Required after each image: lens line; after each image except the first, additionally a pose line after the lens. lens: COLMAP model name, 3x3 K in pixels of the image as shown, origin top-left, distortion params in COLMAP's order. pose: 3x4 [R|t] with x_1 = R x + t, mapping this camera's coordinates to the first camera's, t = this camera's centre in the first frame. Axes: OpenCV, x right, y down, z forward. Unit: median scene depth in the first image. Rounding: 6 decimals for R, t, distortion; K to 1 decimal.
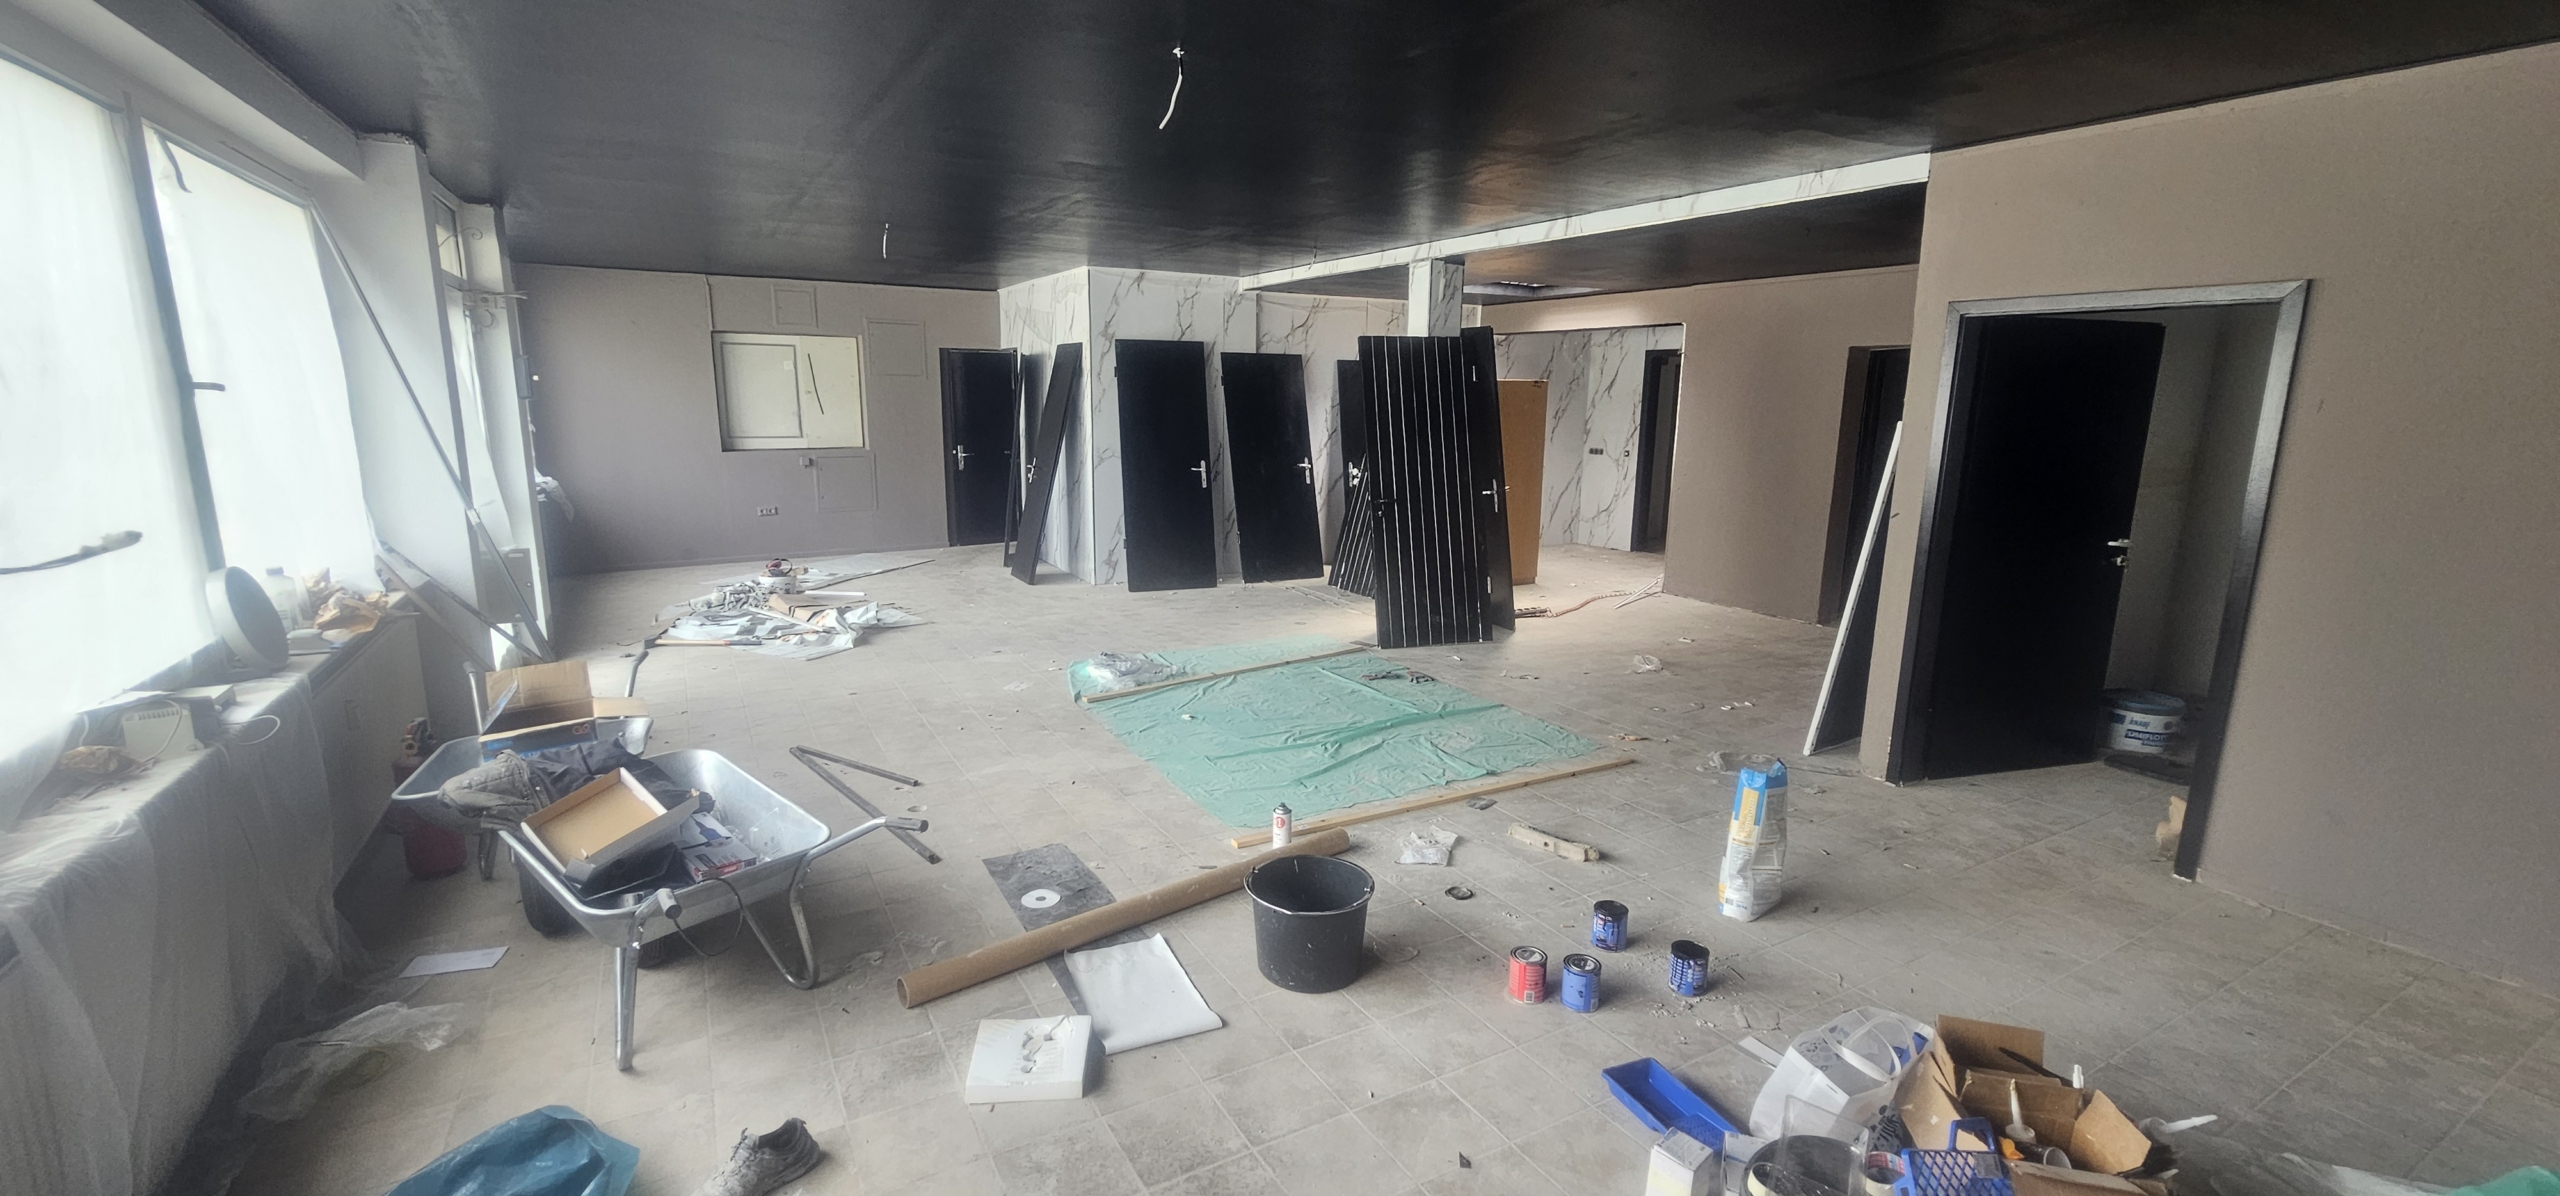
lens RADIAL K [[1050.6, 0, 1257.8], [0, 1050.6, 606.4], [0, 0, 1]] dist [-0.000355, -0.000360]
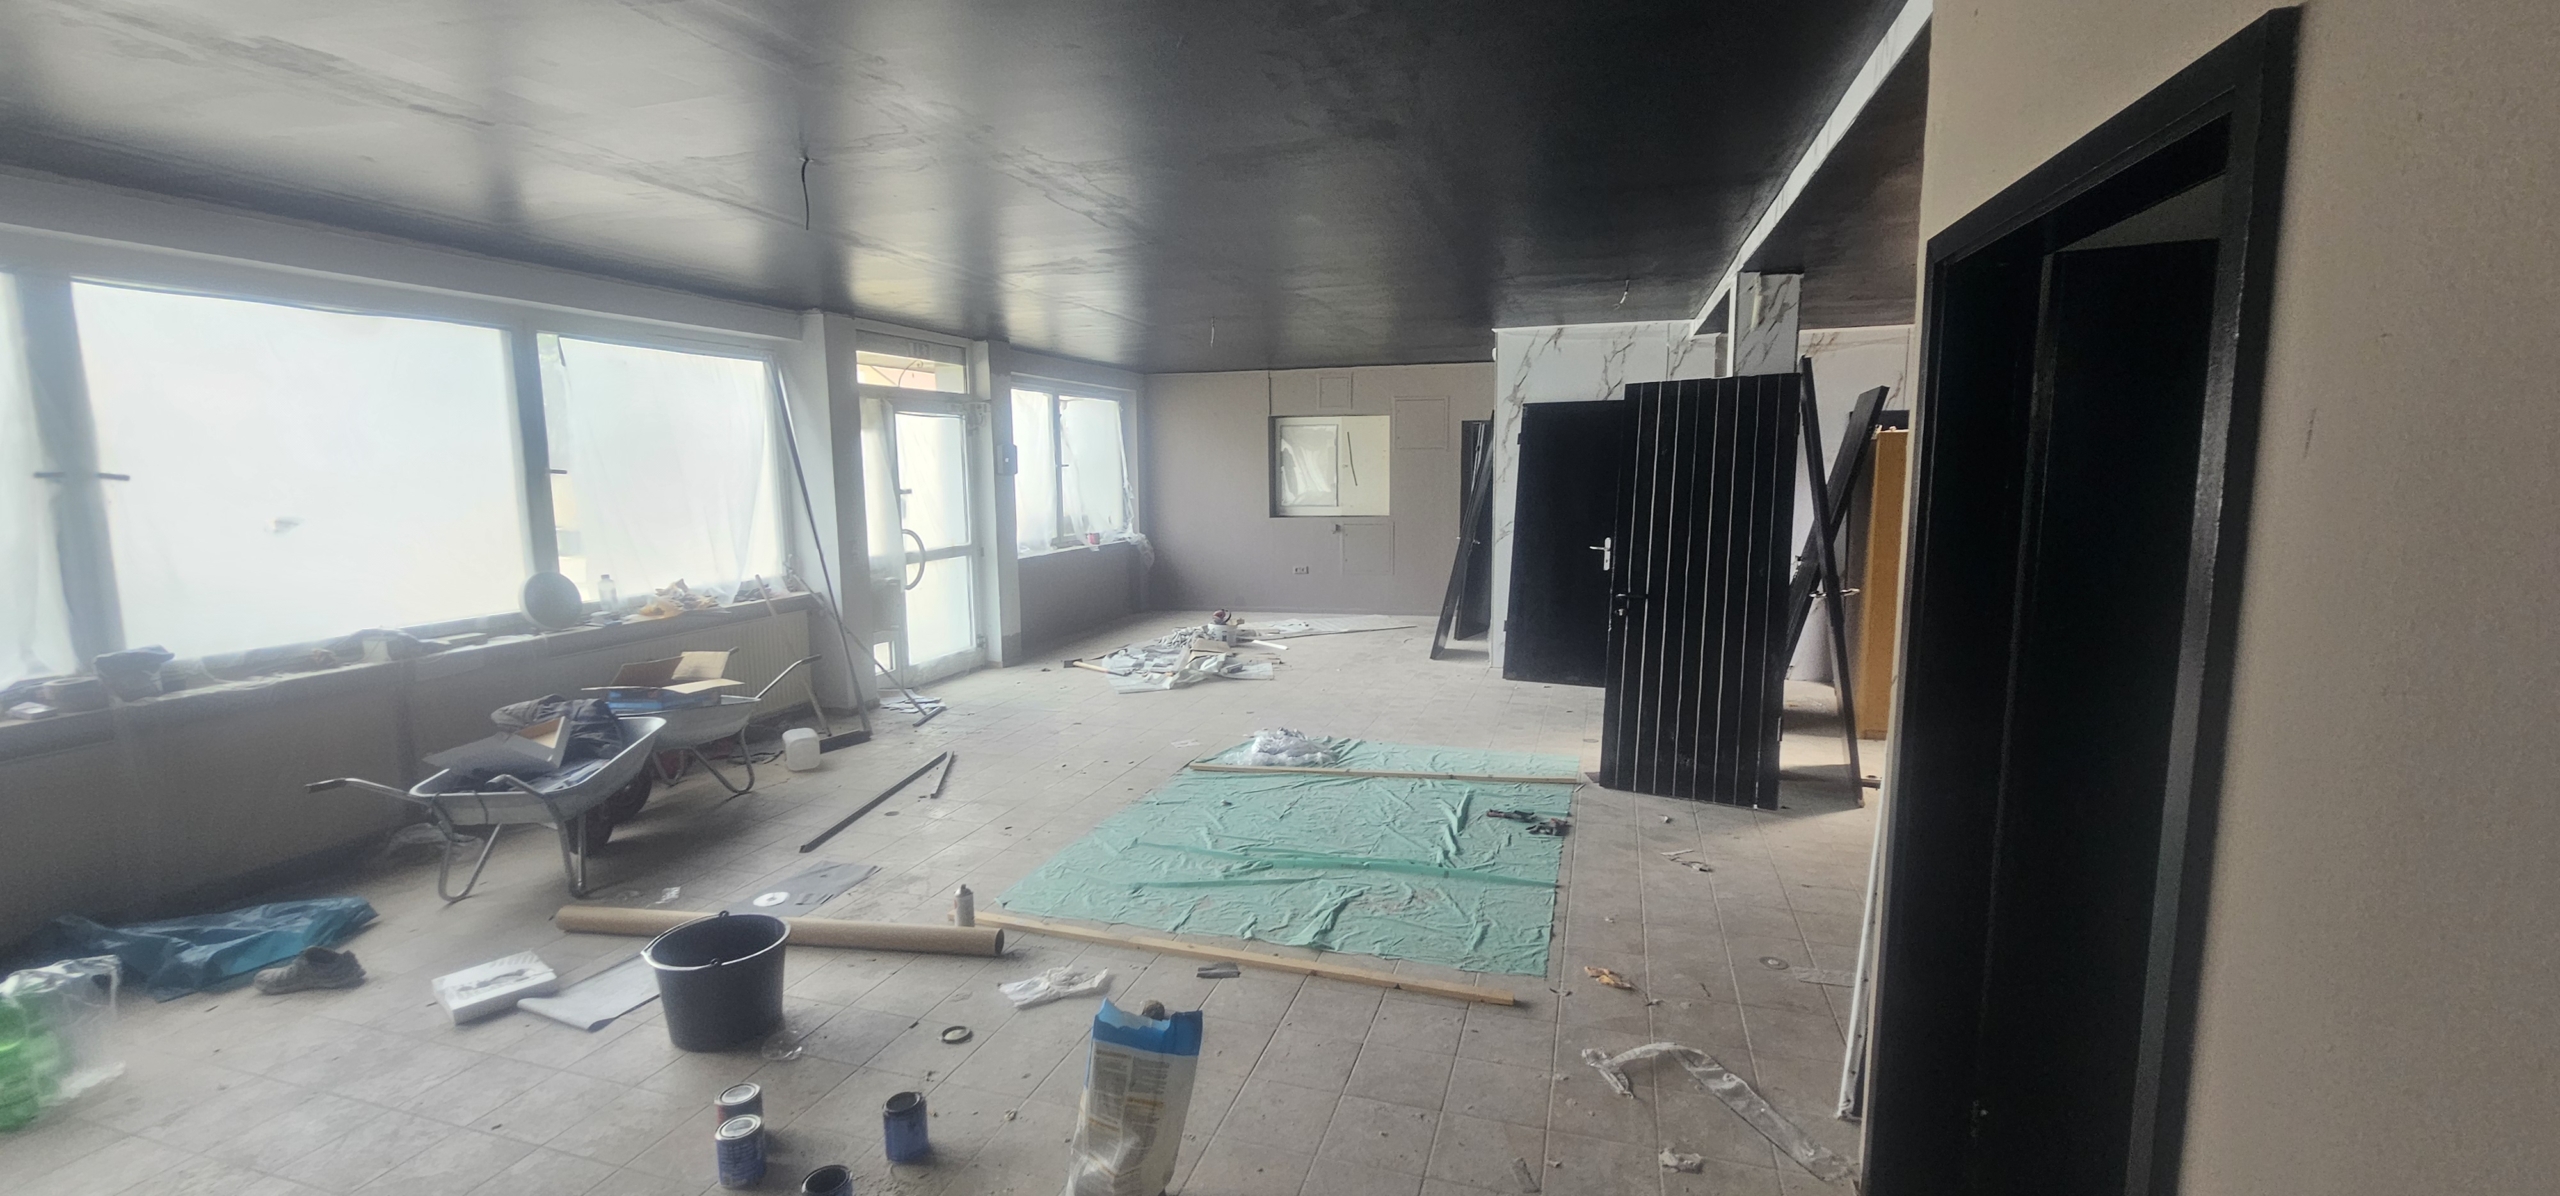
lens RADIAL K [[1050.6, 0, 1266.2], [0, 1050.6, 598.9], [0, 0, 1]] dist [-0.000355, -0.000360]
pose [[0.678618, 0.075028, -0.730650, 0.497204], [-0.128765, 0.991516, -0.017780, -0.050026], [0.723117, 0.106148, 0.682521, 0.287232]]
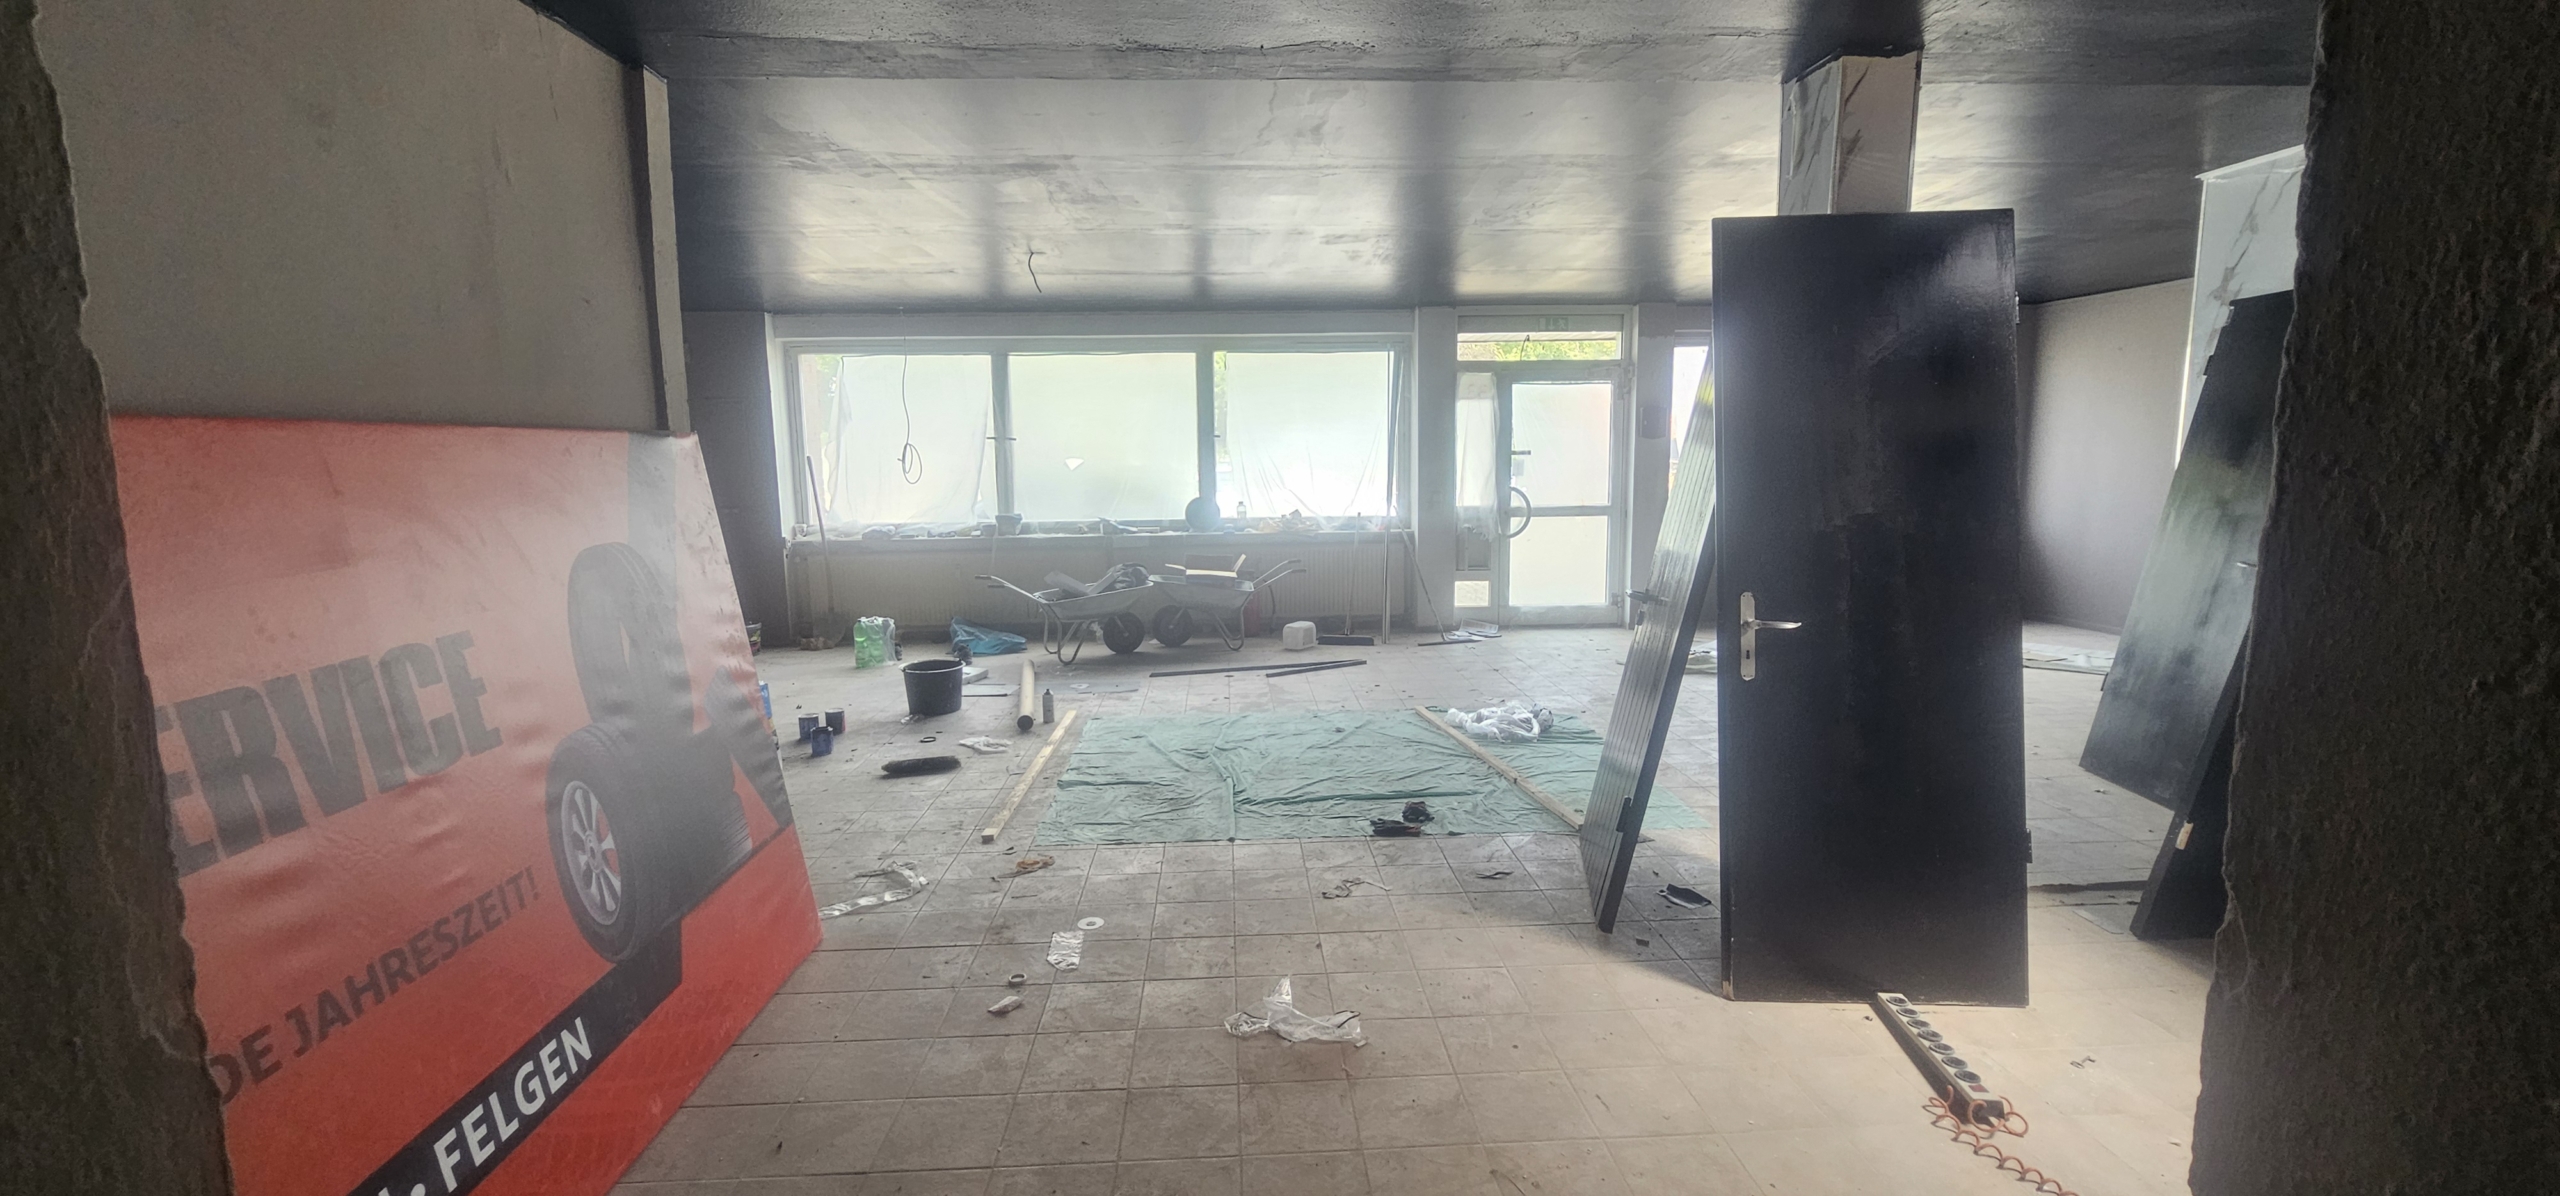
lens RADIAL K [[1050.6, 0, 1281.5], [0, 1050.6, 591.2], [0, 0, 1]] dist [-0.000355, -0.000360]
pose [[-0.440548, 0.109879, -0.890979, 0.682220], [-0.171971, 0.963772, 0.203888, -0.178681], [0.881104, 0.243045, -0.405692, 1.046819]]
